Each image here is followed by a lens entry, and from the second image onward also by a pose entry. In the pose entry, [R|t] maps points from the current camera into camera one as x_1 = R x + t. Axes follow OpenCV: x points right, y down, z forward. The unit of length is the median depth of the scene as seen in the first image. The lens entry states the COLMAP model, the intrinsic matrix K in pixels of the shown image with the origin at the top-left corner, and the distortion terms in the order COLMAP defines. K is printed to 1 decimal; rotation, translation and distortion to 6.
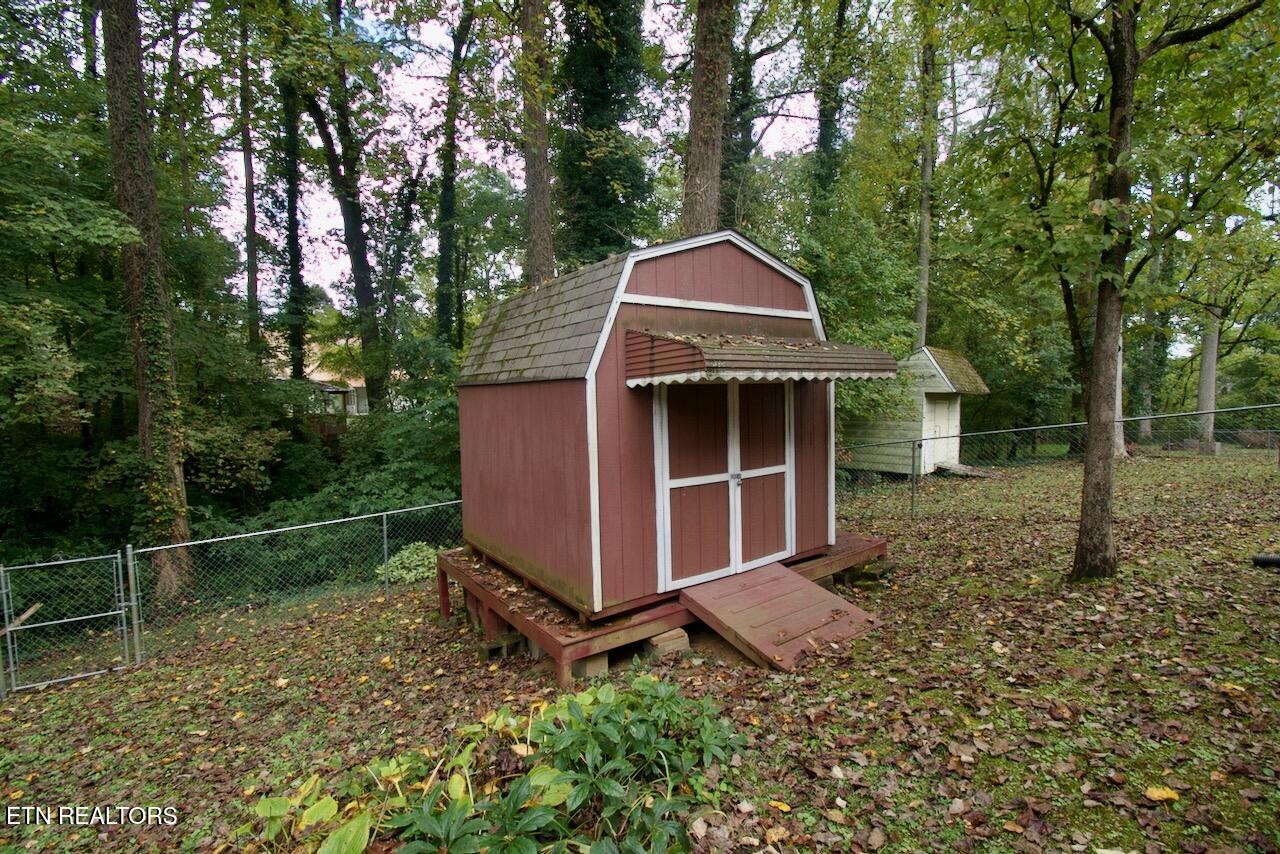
lens RADIAL K [[577.0, 0, 640.0], [0, 577.0, 427.0], [0, 0, 1]] dist [0.018164, -0.028480]
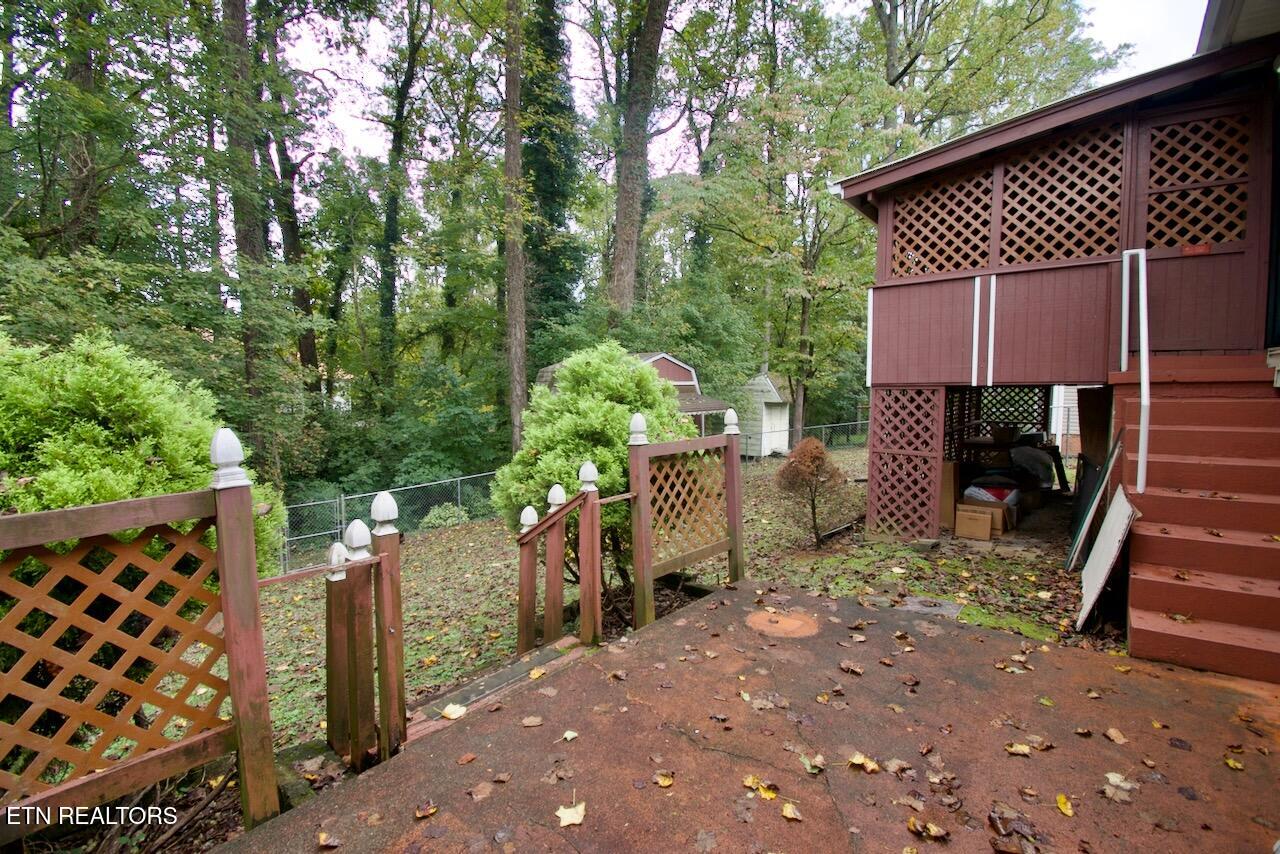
lens RADIAL K [[577.0, 0, 640.0], [0, 577.0, 427.0], [0, 0, 1]] dist [0.018164, -0.028480]
pose [[0.979204, -0.002665, 0.202860, -0.136948], [-0.000415, 0.999885, 0.015140, -0.017942], [-0.202877, -0.014909, 0.979091, -0.432774]]
